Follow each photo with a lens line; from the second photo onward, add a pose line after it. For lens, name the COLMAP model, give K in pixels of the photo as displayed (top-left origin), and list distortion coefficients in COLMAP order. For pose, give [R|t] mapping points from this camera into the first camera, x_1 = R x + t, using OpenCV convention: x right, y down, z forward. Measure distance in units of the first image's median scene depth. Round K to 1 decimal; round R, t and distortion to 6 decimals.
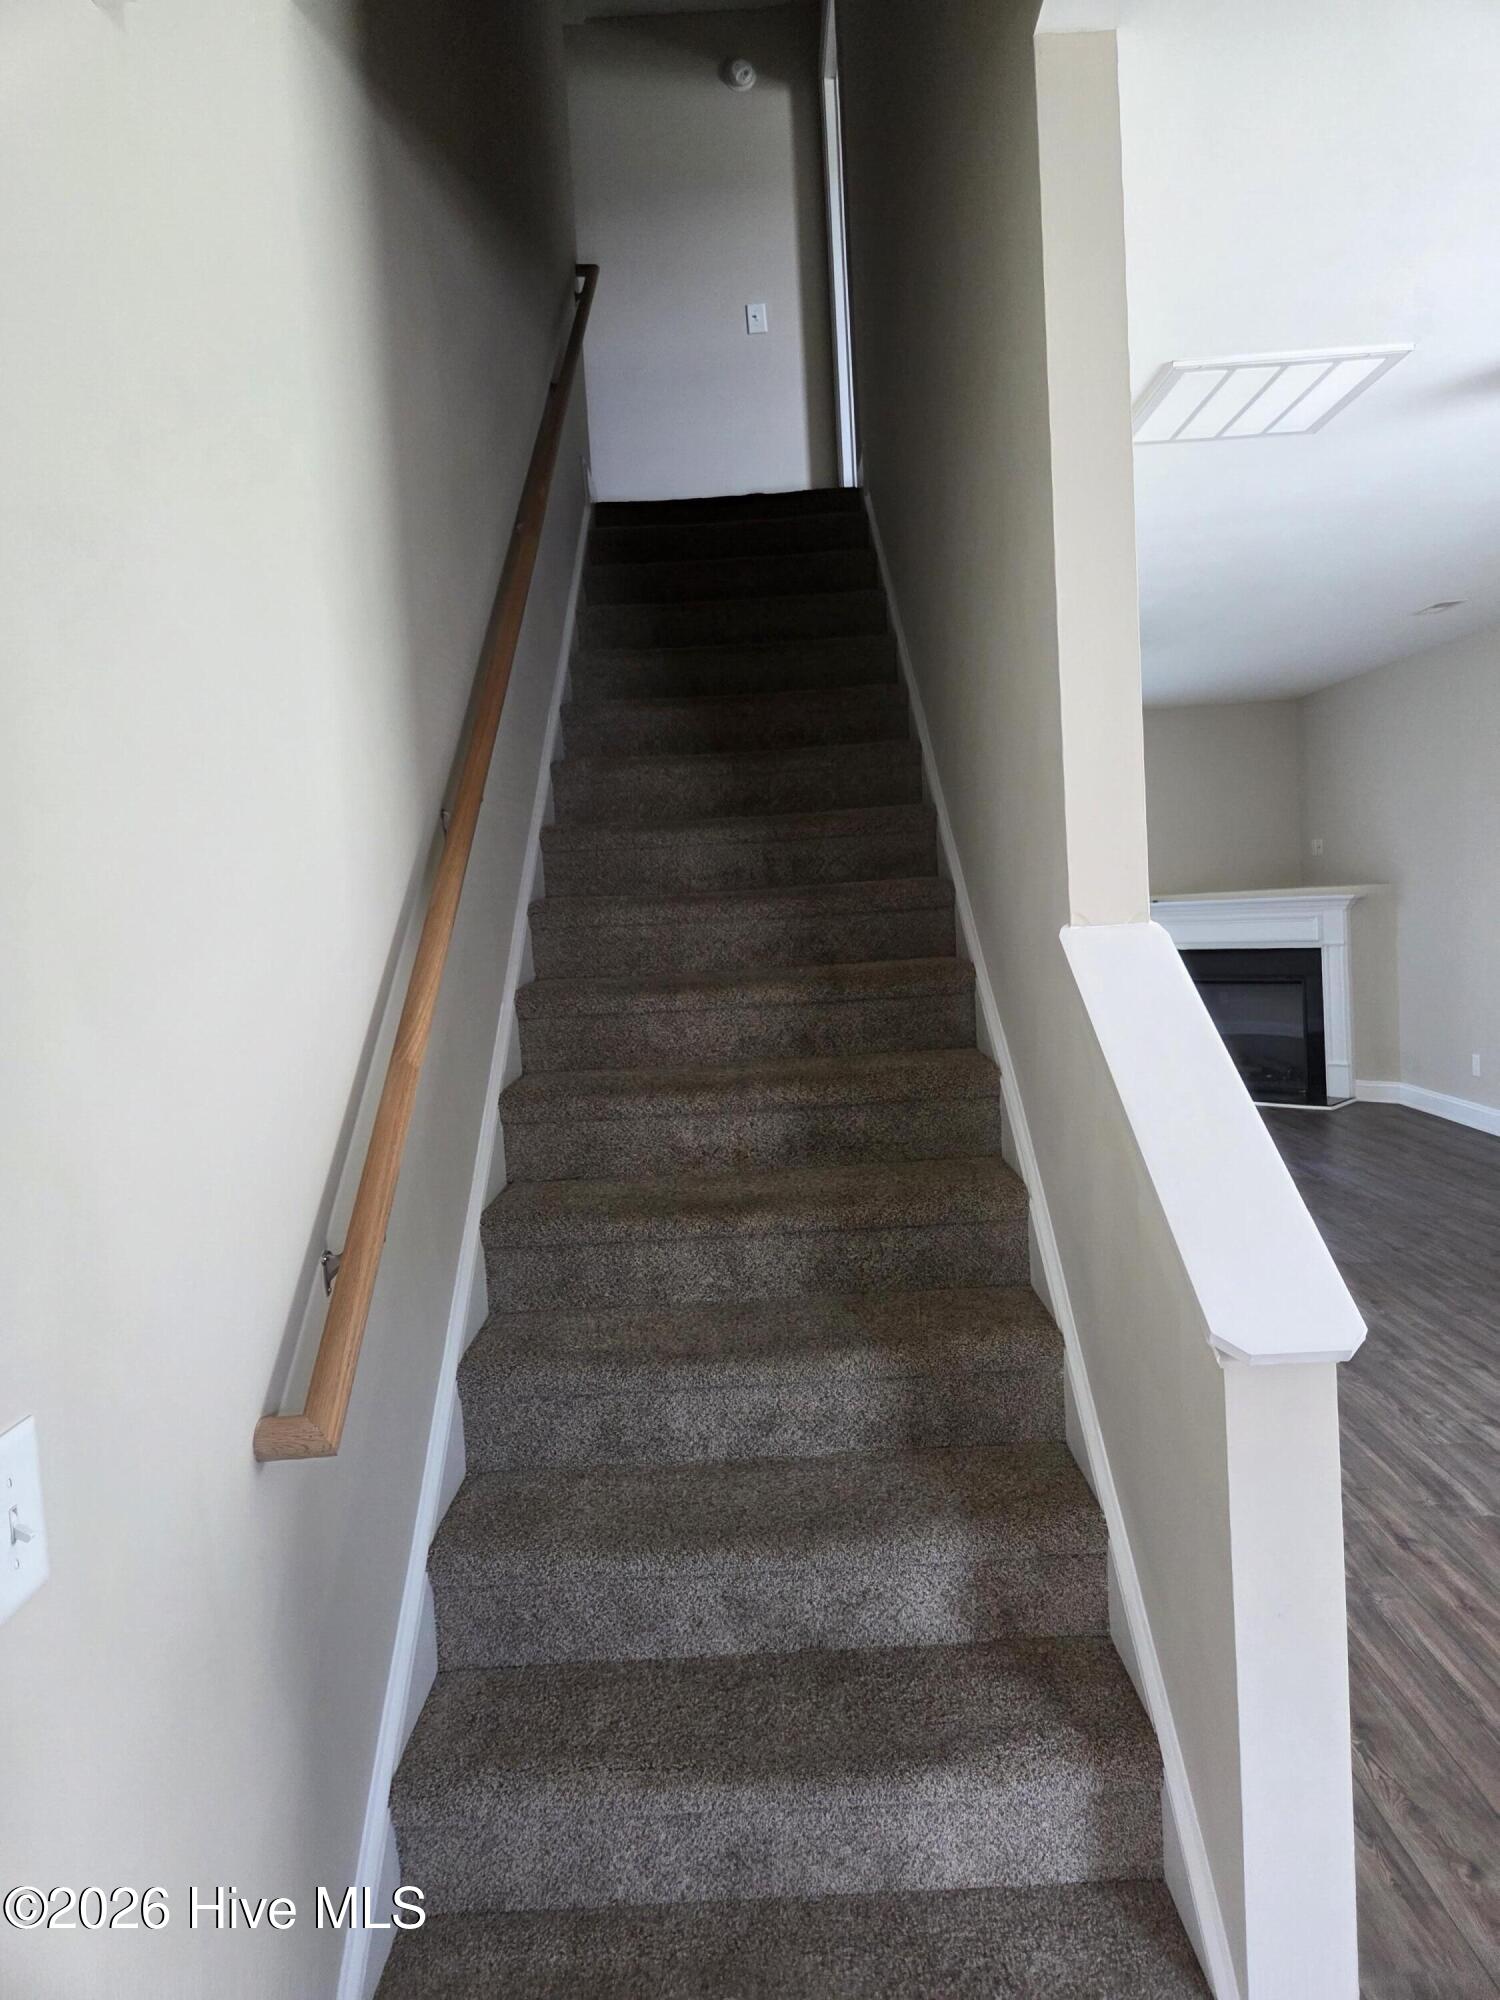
lens RADIAL K [[1320.8, 0, 750.0], [0, 1320.8, 1000.0], [0, 0, 1]] dist [0.000723, -0.053129]
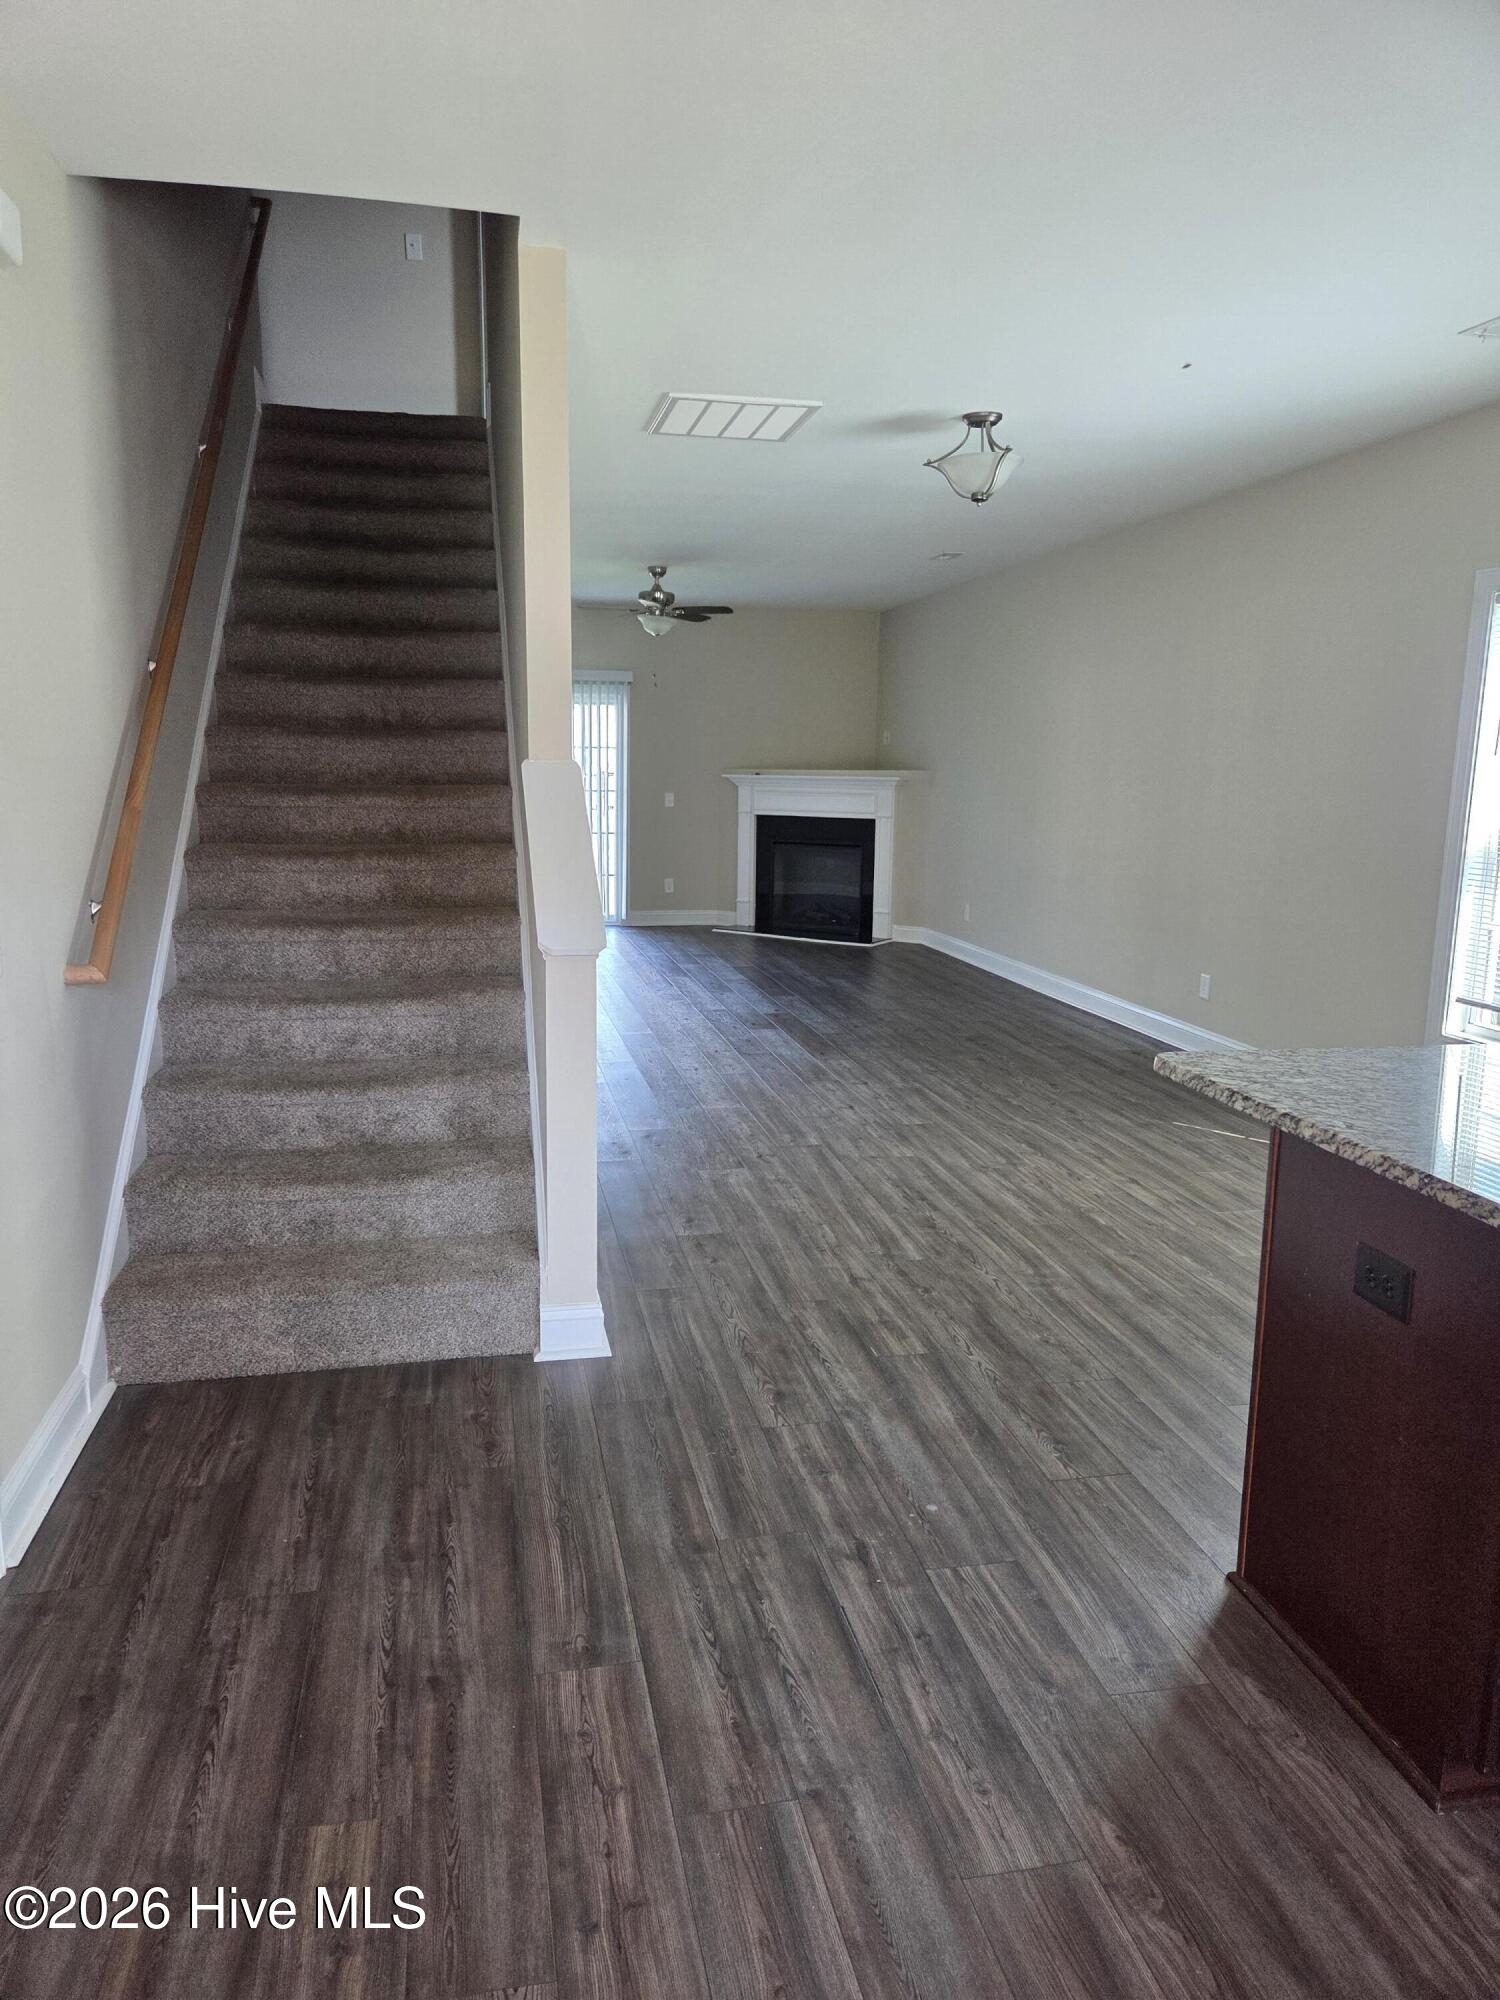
lens RADIAL K [[1325.4, 0, 750.0], [0, 1325.4, 1000.0], [0, 0, 1]] dist [0.003120, -0.005637]
pose [[0.972438, 0.029899, 0.231236, 0.106023], [-0.052324, 0.994433, 0.091459, 0.074711], [-0.227214, -0.101038, 0.968589, -0.713109]]
